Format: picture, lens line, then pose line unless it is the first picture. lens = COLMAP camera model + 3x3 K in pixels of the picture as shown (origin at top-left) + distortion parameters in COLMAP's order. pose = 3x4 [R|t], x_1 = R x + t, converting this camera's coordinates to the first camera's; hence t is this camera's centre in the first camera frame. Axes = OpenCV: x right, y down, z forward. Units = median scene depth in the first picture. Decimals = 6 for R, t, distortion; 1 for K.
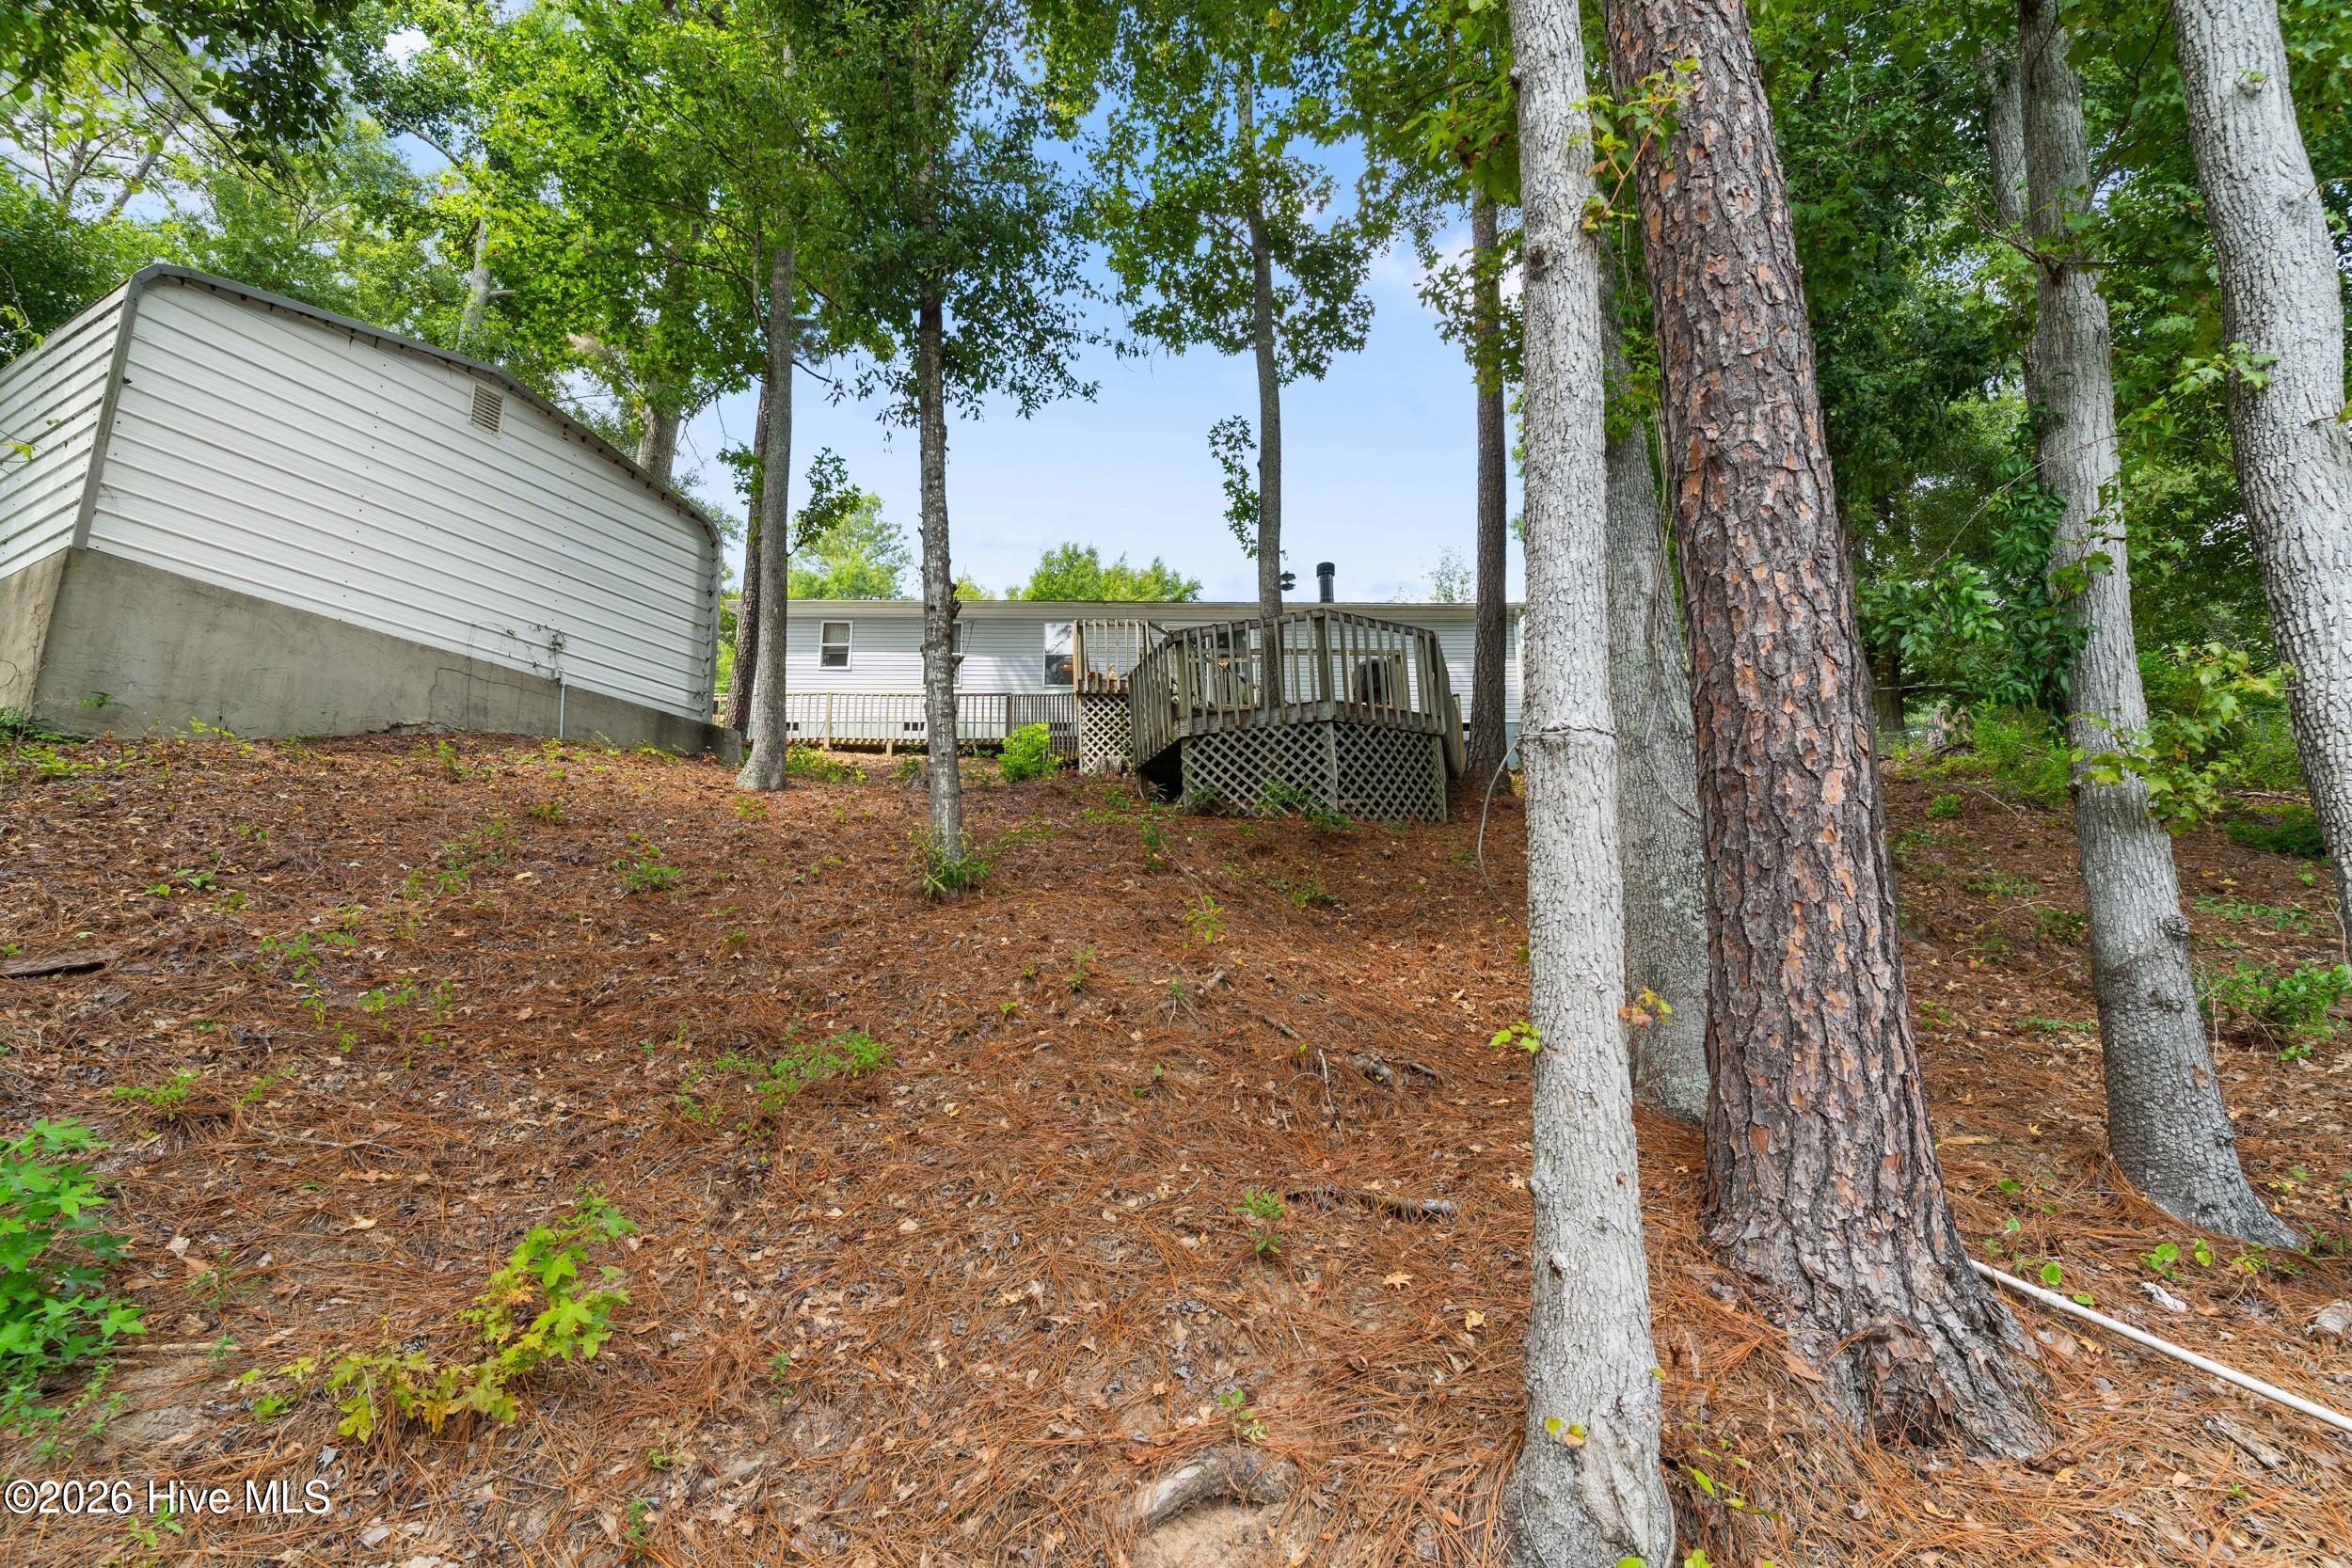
lens RADIAL K [[1127.8, 0, 1178.6], [0, 1127.8, 780.8], [0, 0, 1]] dist [-0.000498, 0.000385]
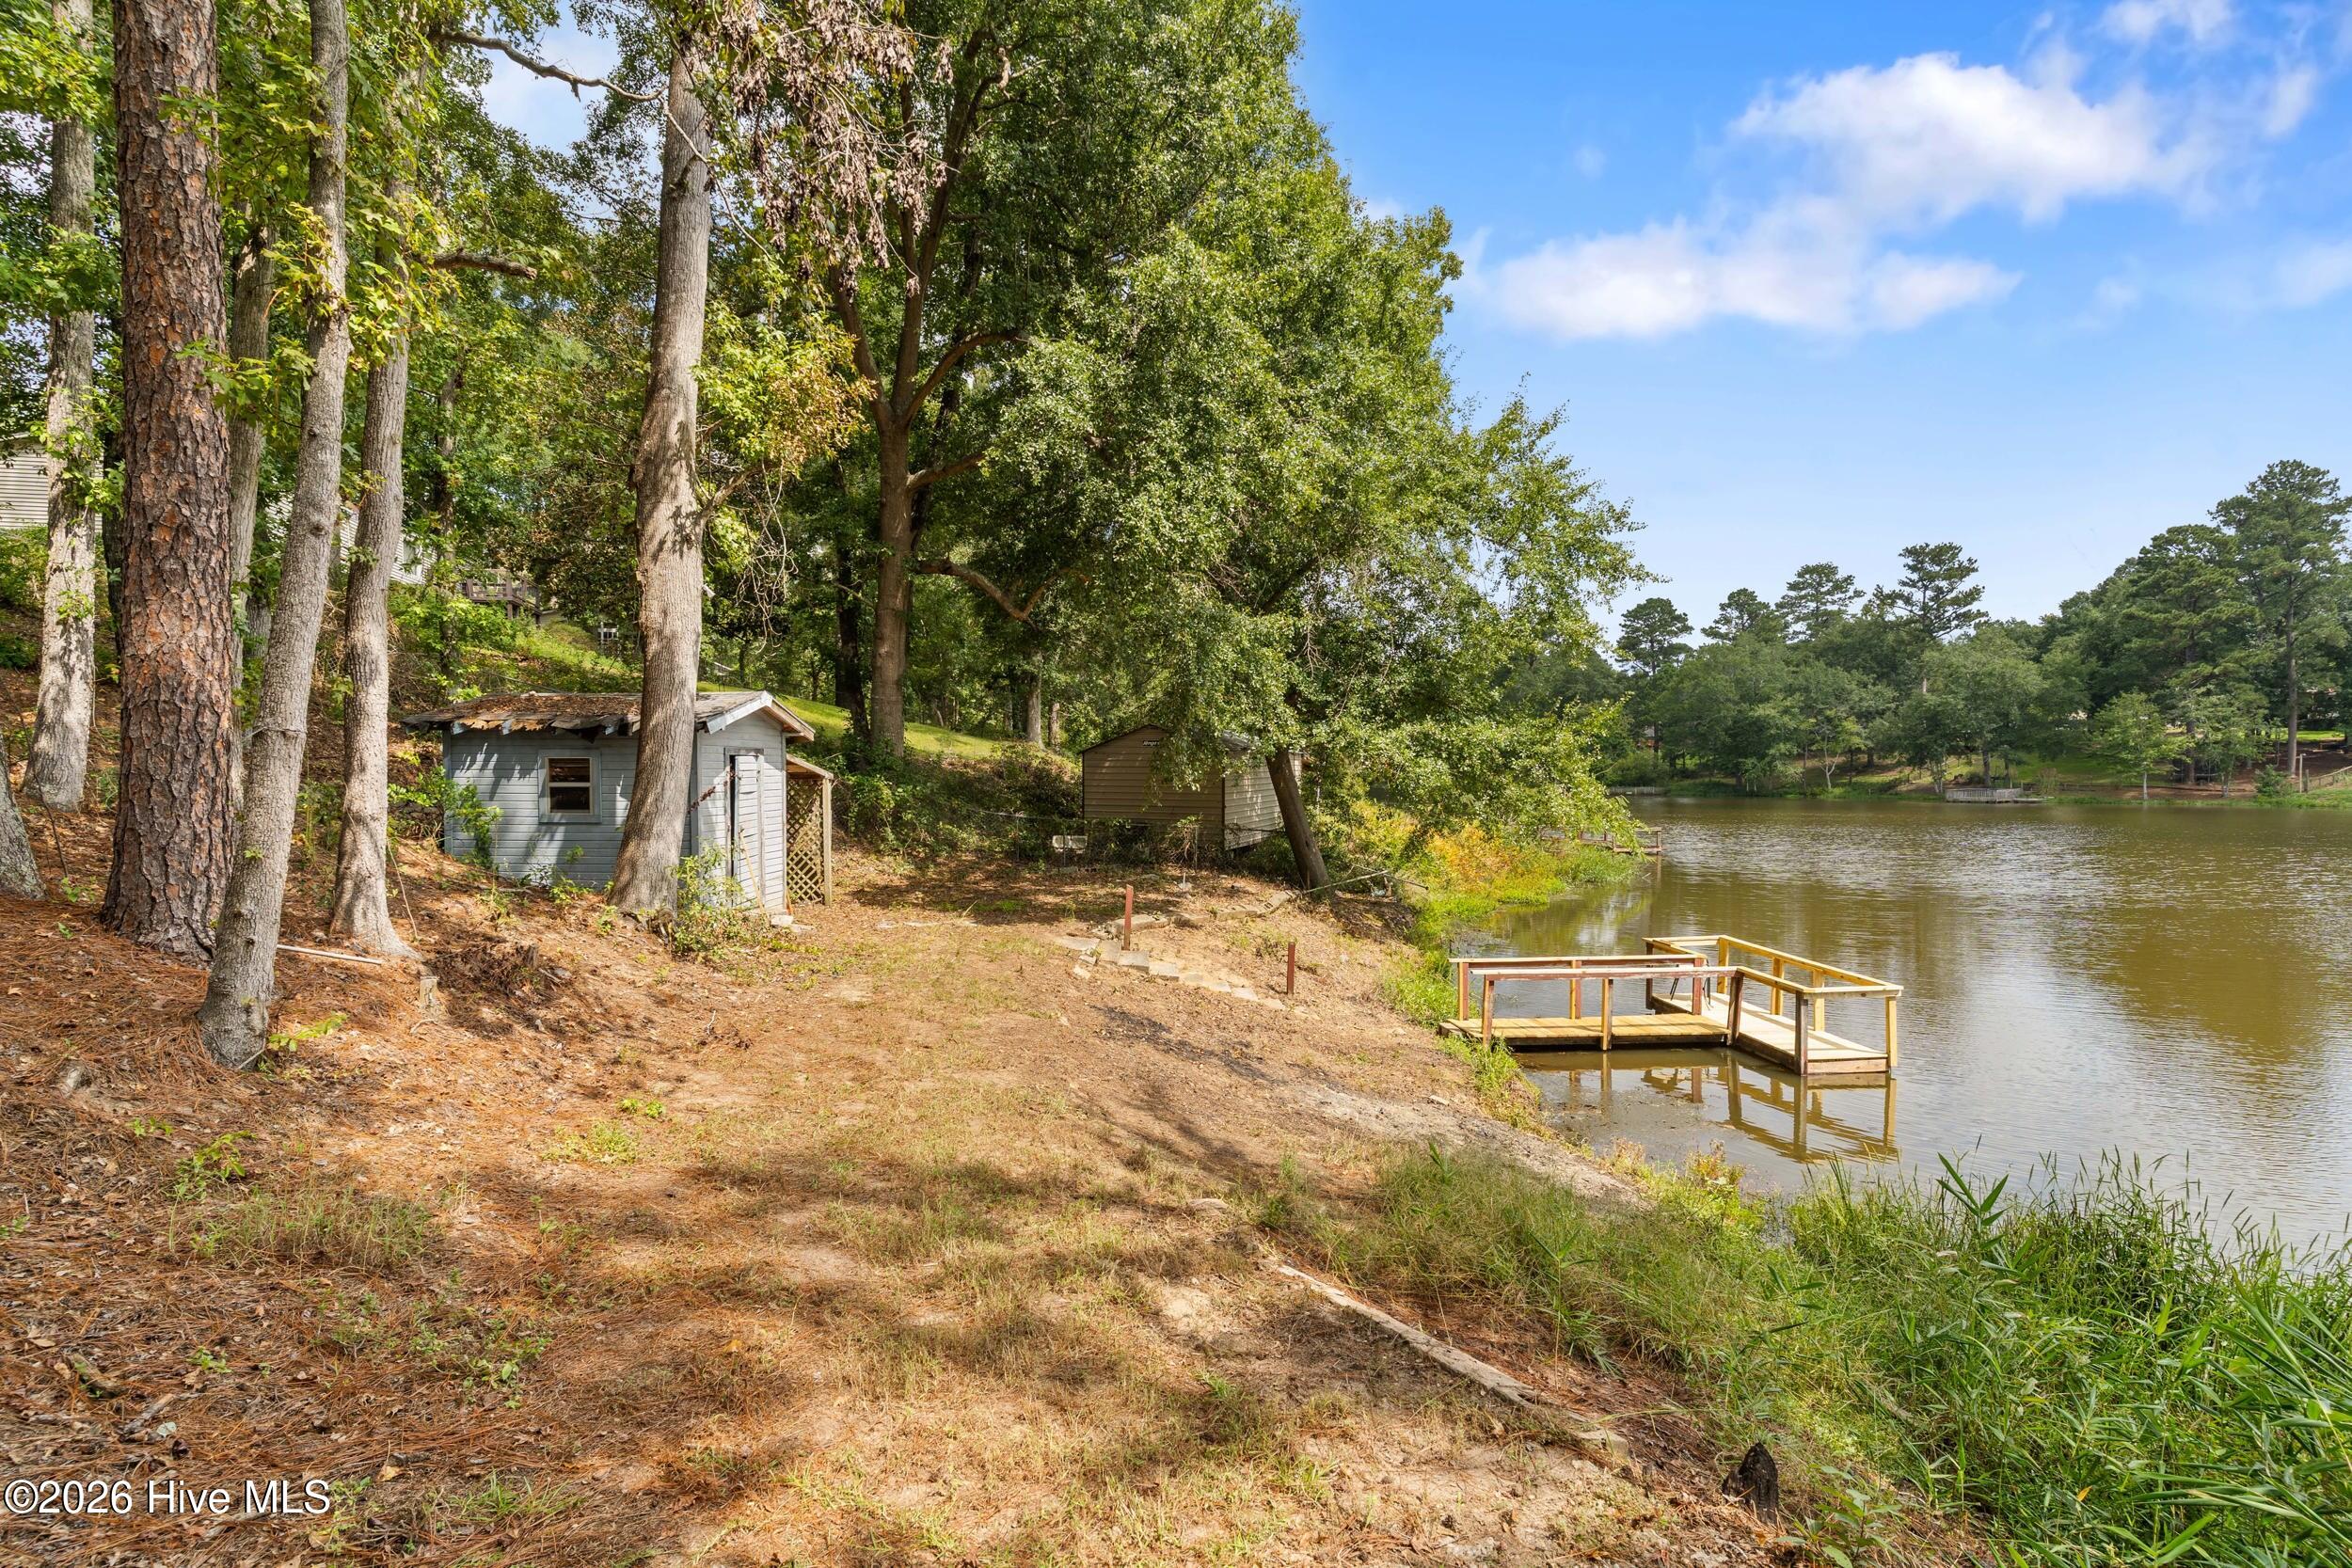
lens RADIAL K [[1127.8, 0, 1176.4], [0, 1127.8, 775.6], [0, 0, 1]] dist [-0.000498, 0.000385]
pose [[-0.246774, 0.012681, 0.968990, -1.811482], [-0.218270, 0.973494, -0.068327, -0.133895], [-0.944172, -0.228363, -0.237465, -0.169602]]
